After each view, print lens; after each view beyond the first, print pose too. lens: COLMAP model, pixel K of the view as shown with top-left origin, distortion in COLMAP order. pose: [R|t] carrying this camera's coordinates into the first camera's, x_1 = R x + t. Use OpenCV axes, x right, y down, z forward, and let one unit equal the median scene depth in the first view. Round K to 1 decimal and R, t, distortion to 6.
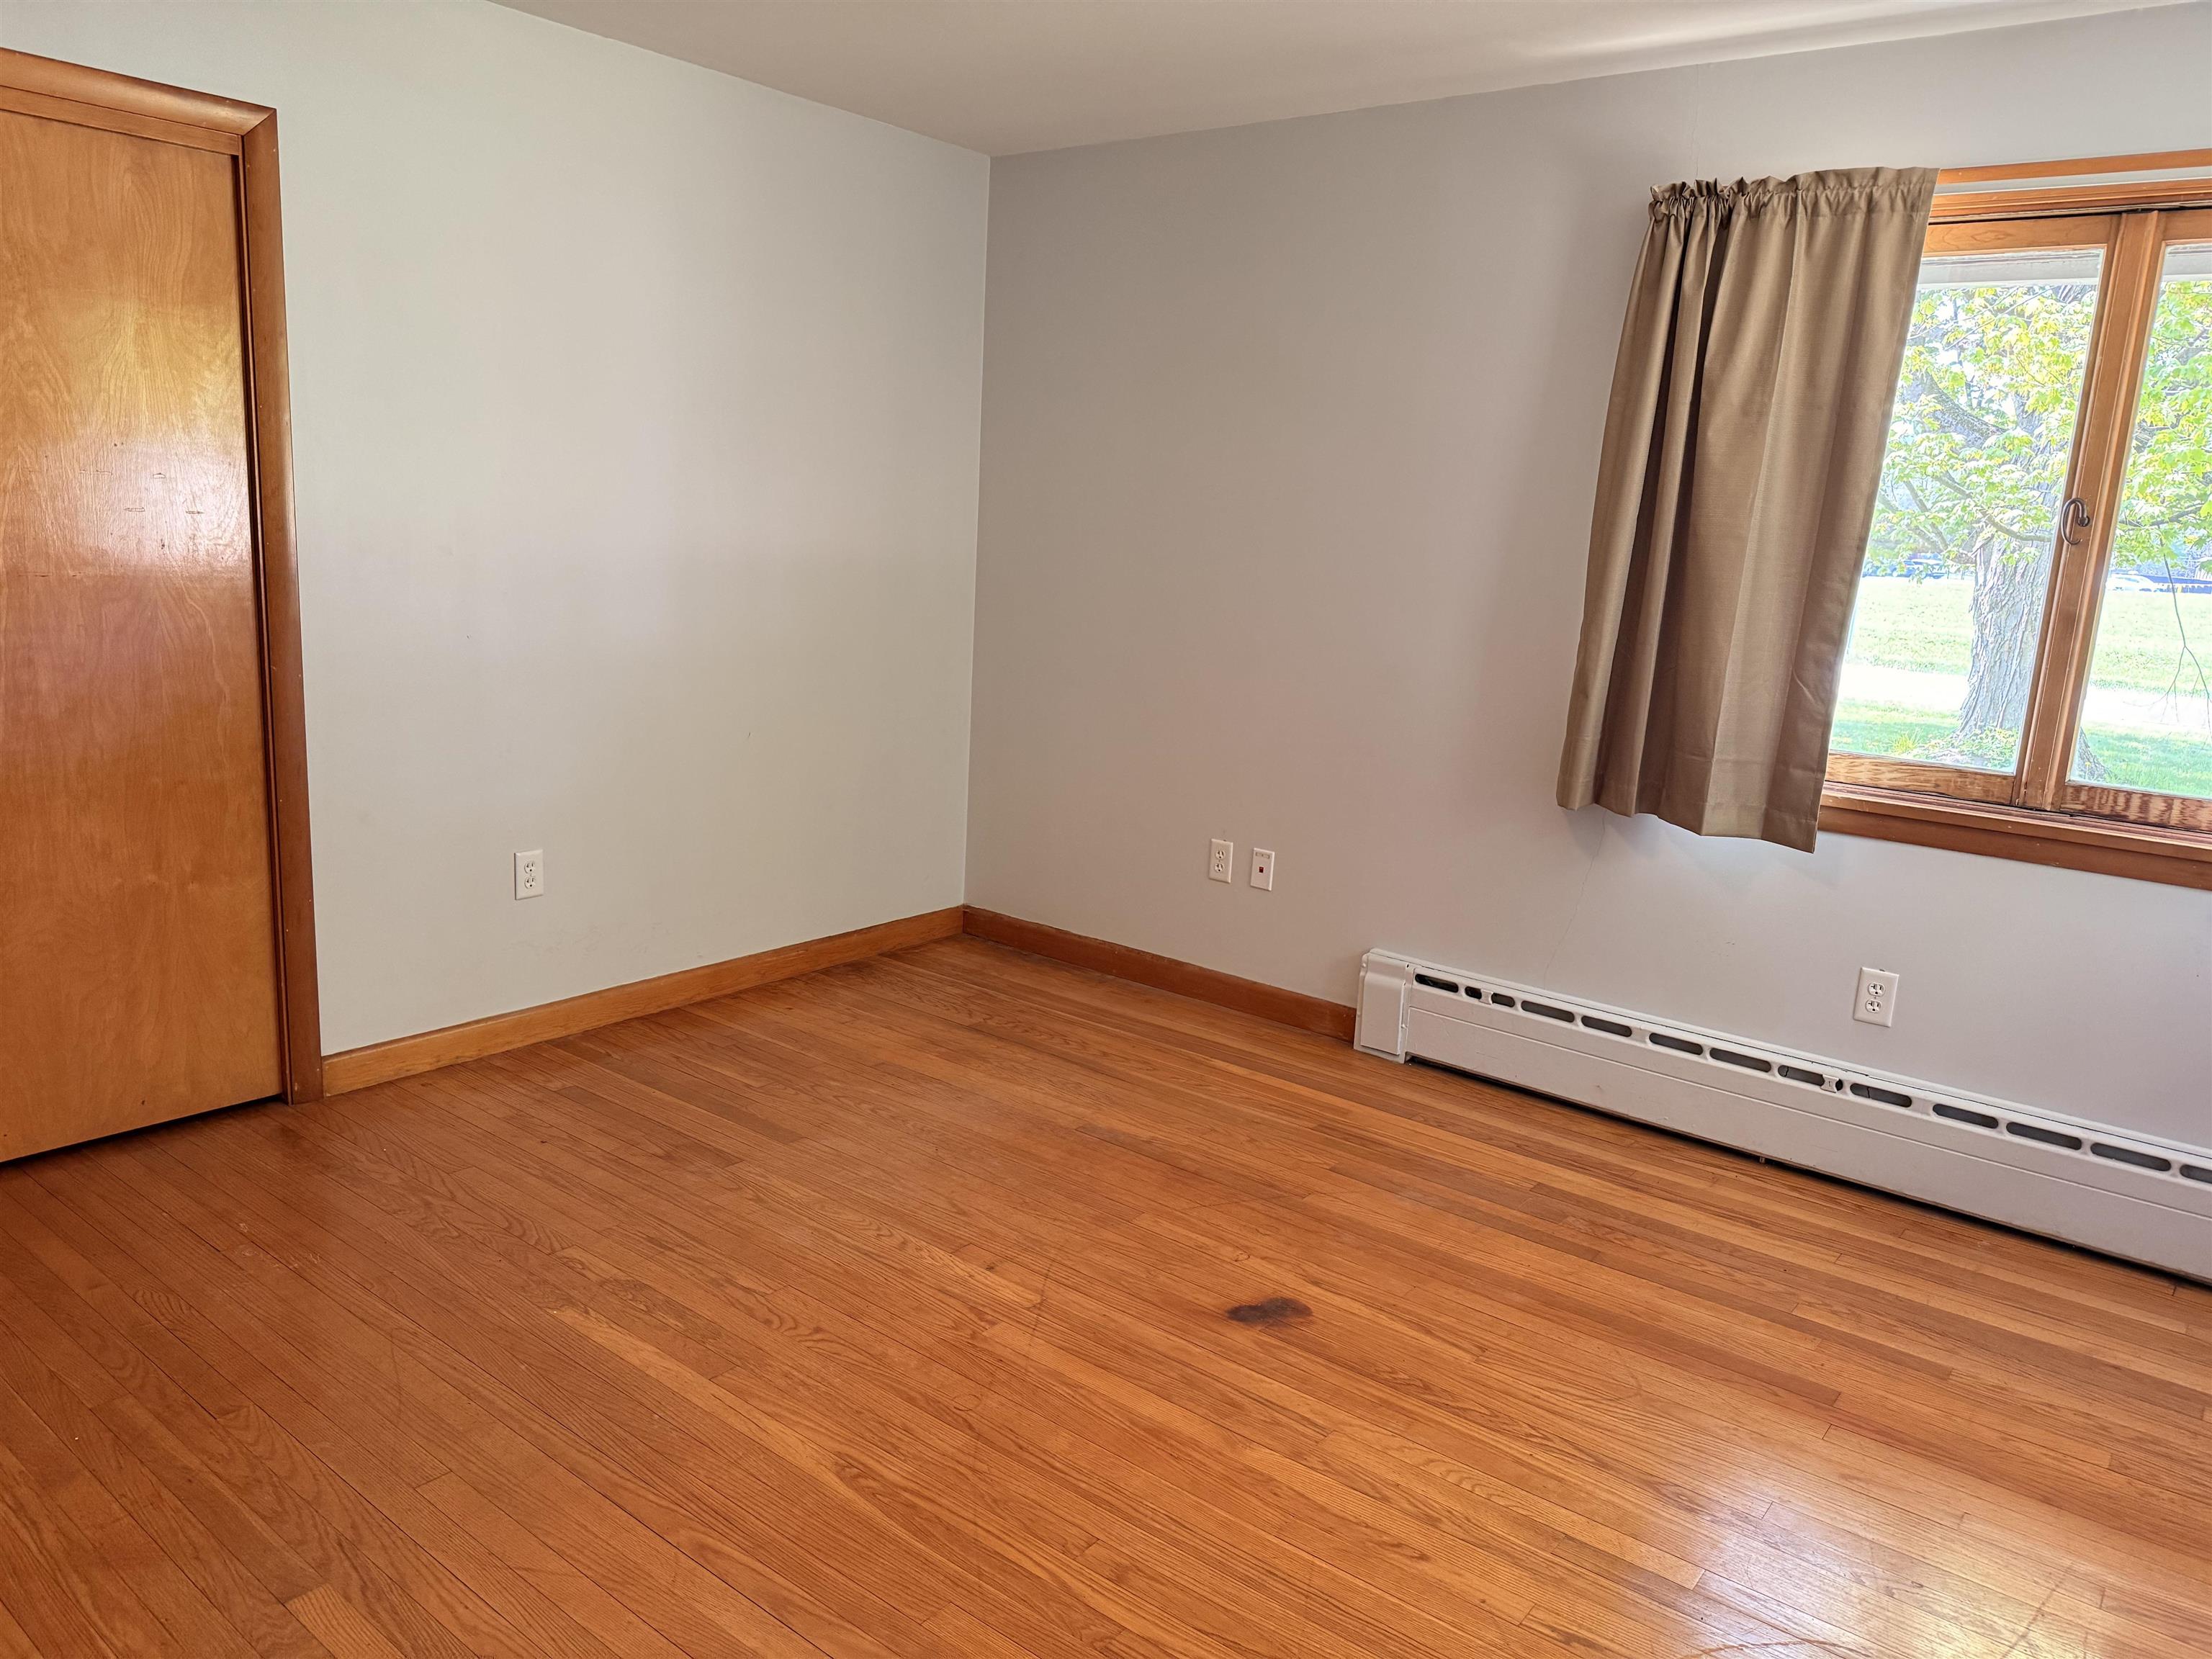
lens RADIAL K [[1546.7, 0, 1106.5], [0, 1546.7, 822.9], [0, 0, 1]] dist [-0.001579, -0.008732]
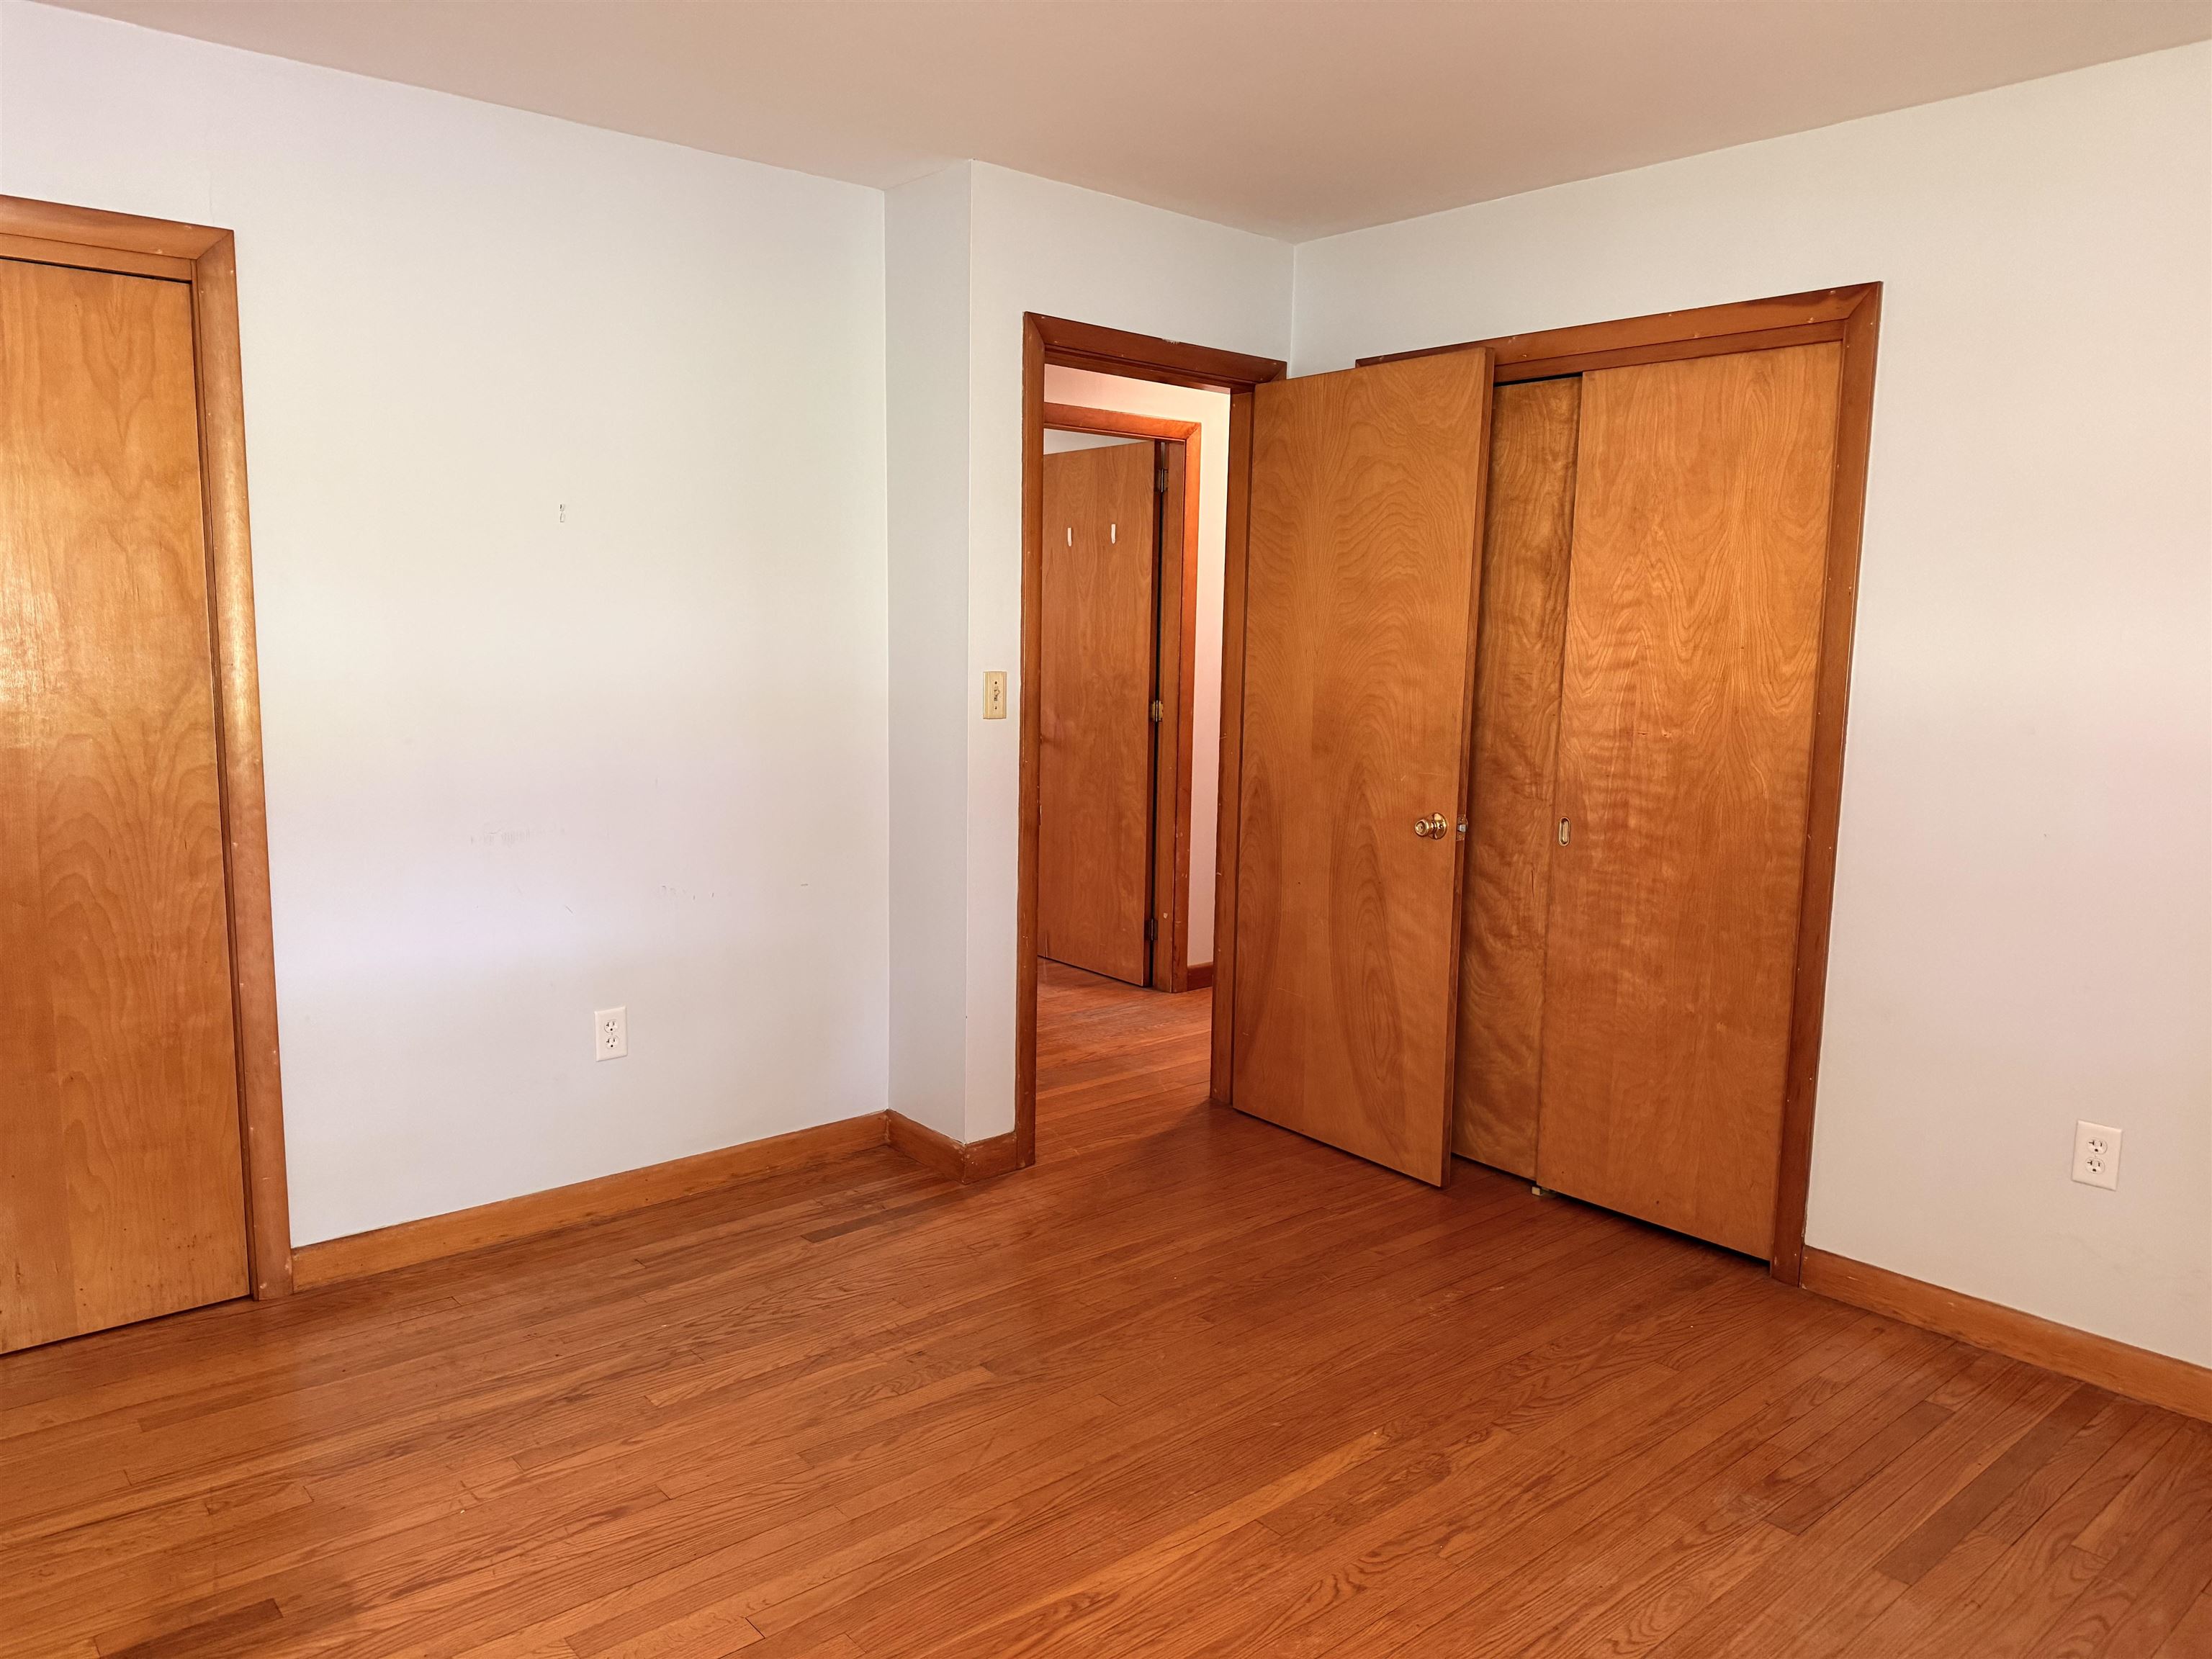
lens RADIAL K [[1546.7, 0, 1108.3], [0, 1546.7, 843.6], [0, 0, 1]] dist [-0.001579, -0.008732]
pose [[-0.186182, 0.082588, -0.979038, 0.559934], [-0.218080, 0.968131, 0.123139, -0.129104], [0.958007, 0.236434, -0.162238, 0.781855]]
